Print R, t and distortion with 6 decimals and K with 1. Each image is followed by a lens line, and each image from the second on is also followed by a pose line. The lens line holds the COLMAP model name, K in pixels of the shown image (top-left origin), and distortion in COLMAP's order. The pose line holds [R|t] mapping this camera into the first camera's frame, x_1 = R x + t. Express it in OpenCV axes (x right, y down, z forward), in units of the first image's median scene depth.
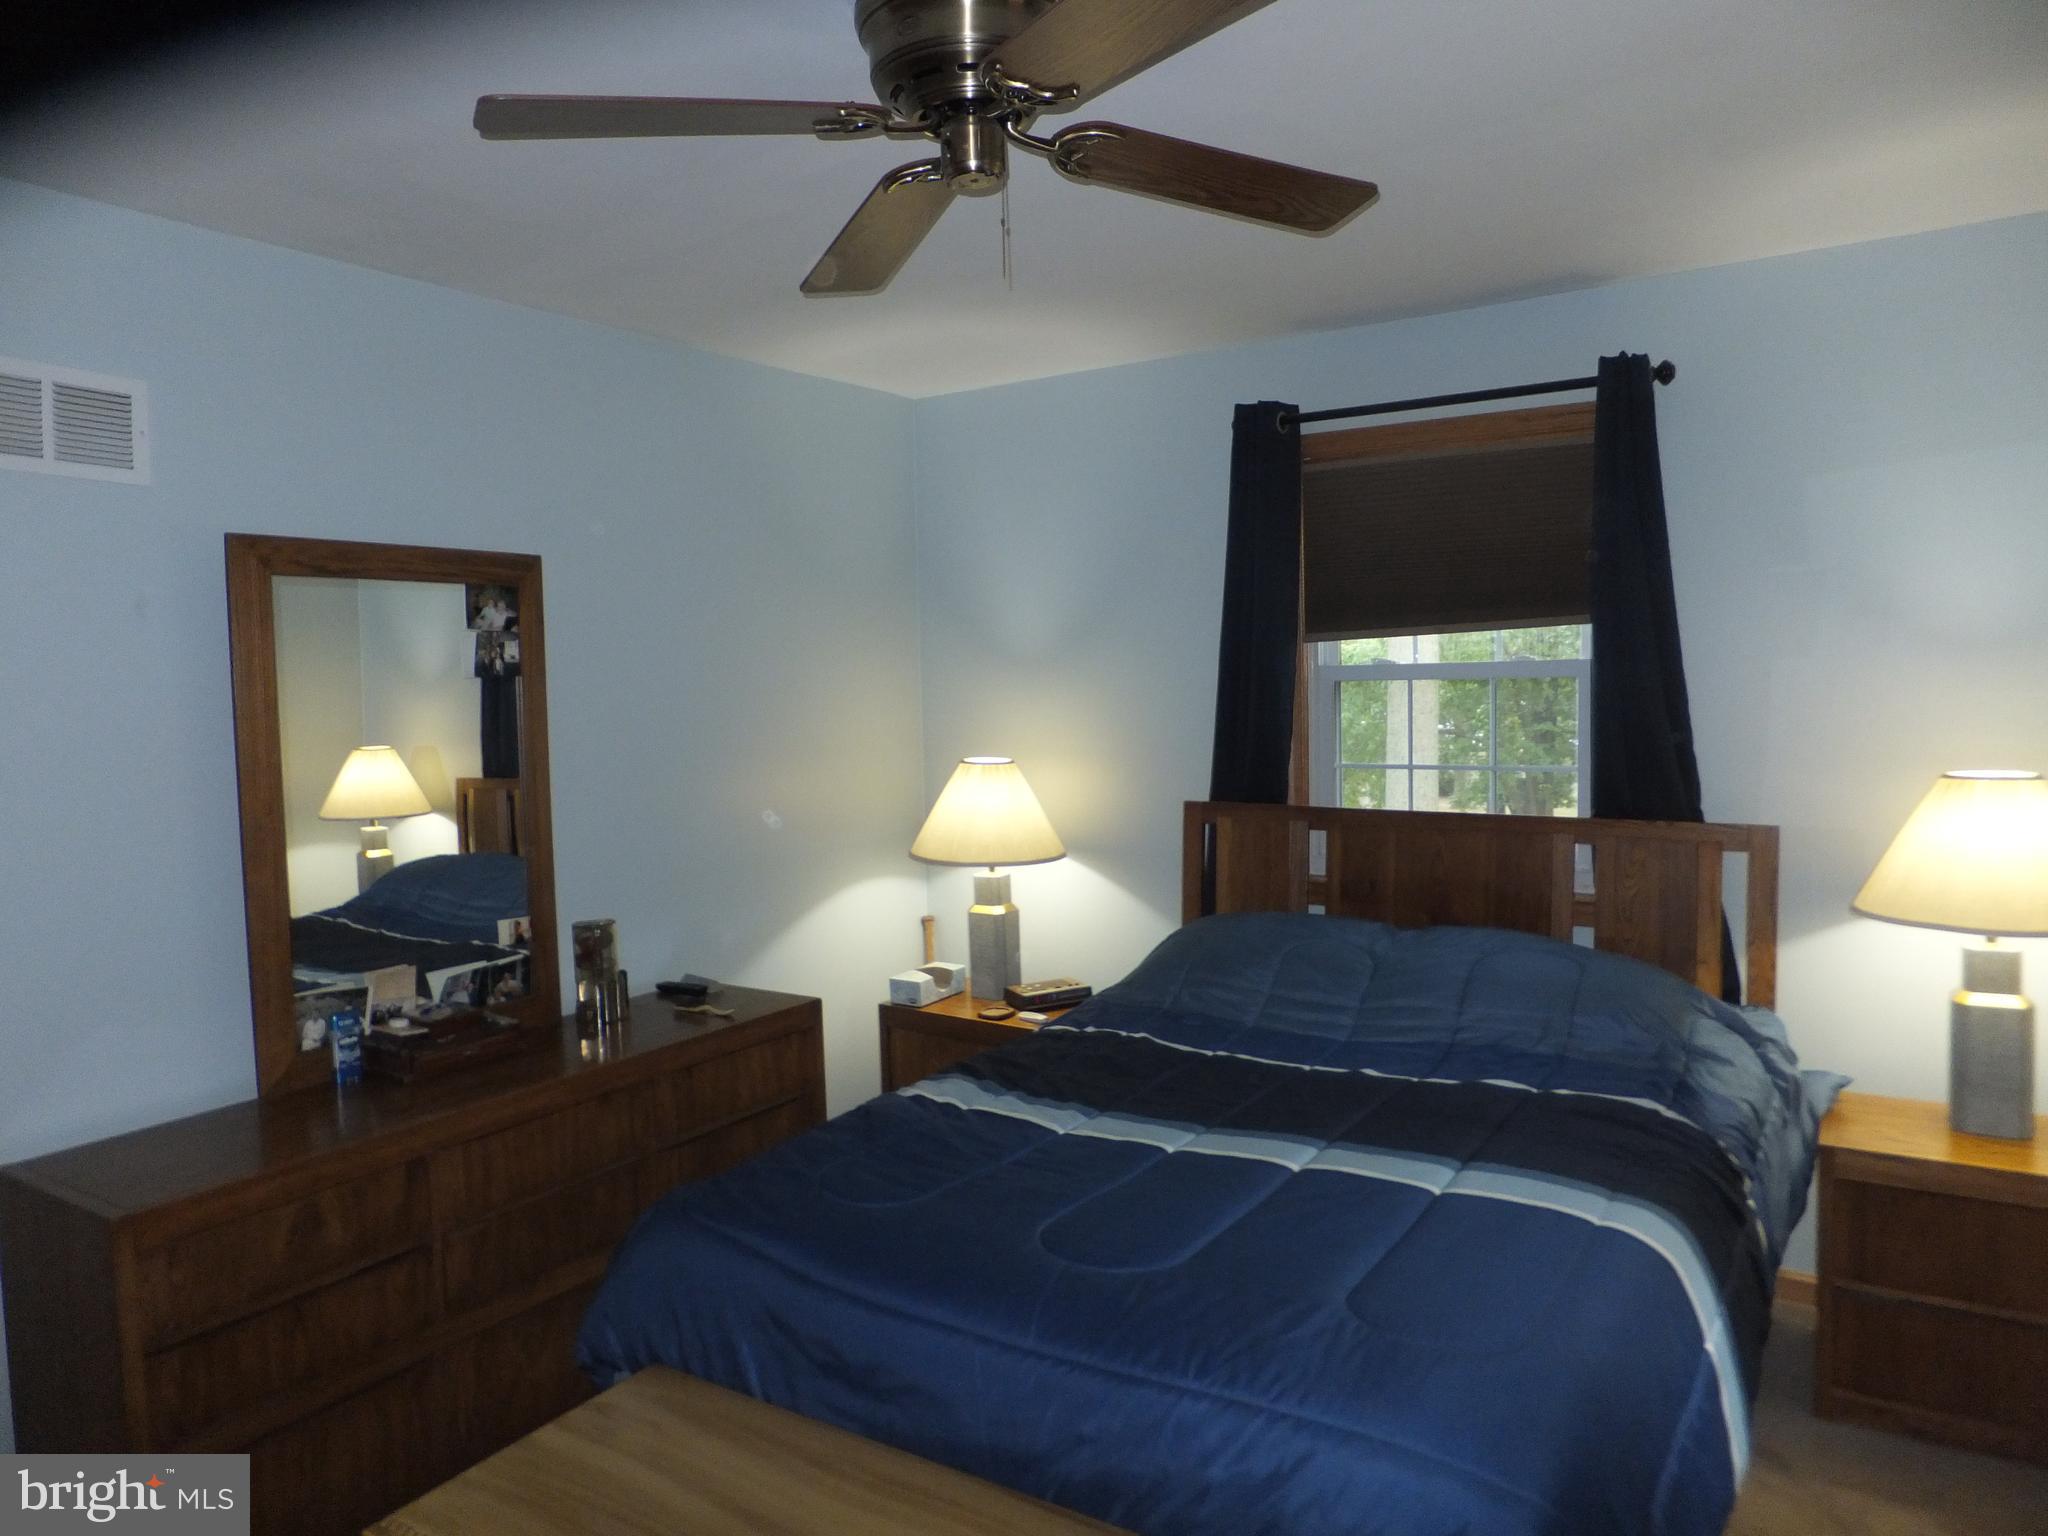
lens RADIAL K [[1361.7, 0, 1017.1], [0, 1361.7, 736.1], [0, 0, 1]] dist [-0.003442, 0.004288]
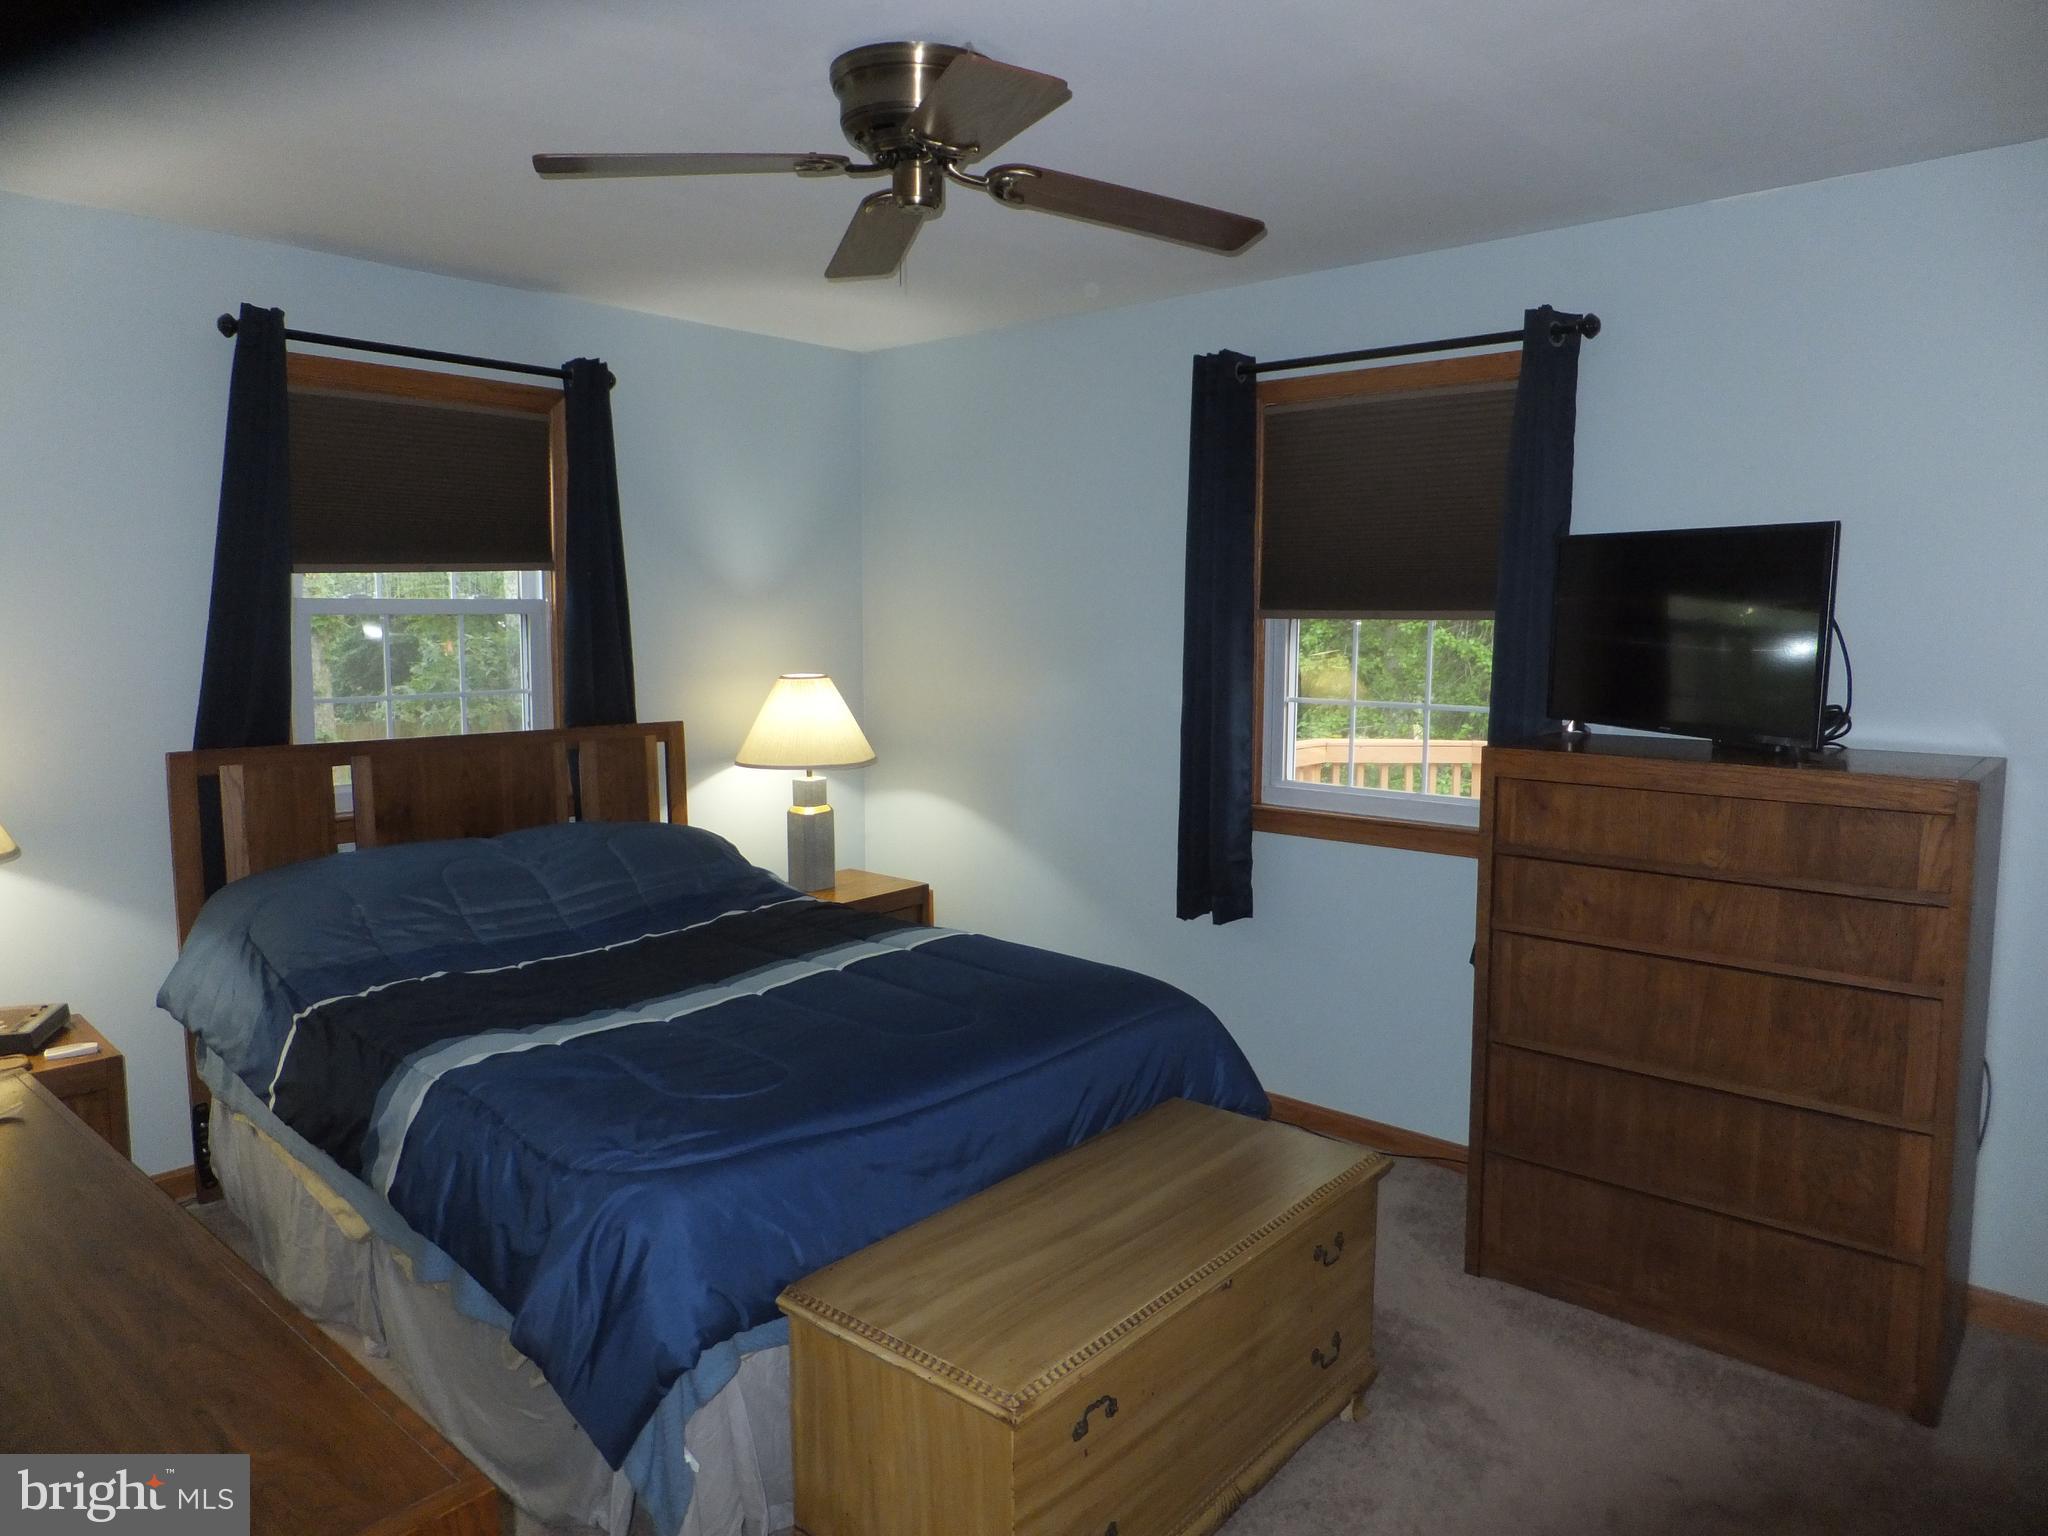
lens RADIAL K [[1361.7, 0, 1017.1], [0, 1361.7, 736.1], [0, 0, 1]] dist [-0.003442, 0.004288]
pose [[0.153923, -0.075104, 0.985224, -0.768082], [0.032431, 0.996954, 0.070932, -0.006900], [-0.987551, 0.021034, 0.155890, 0.417387]]
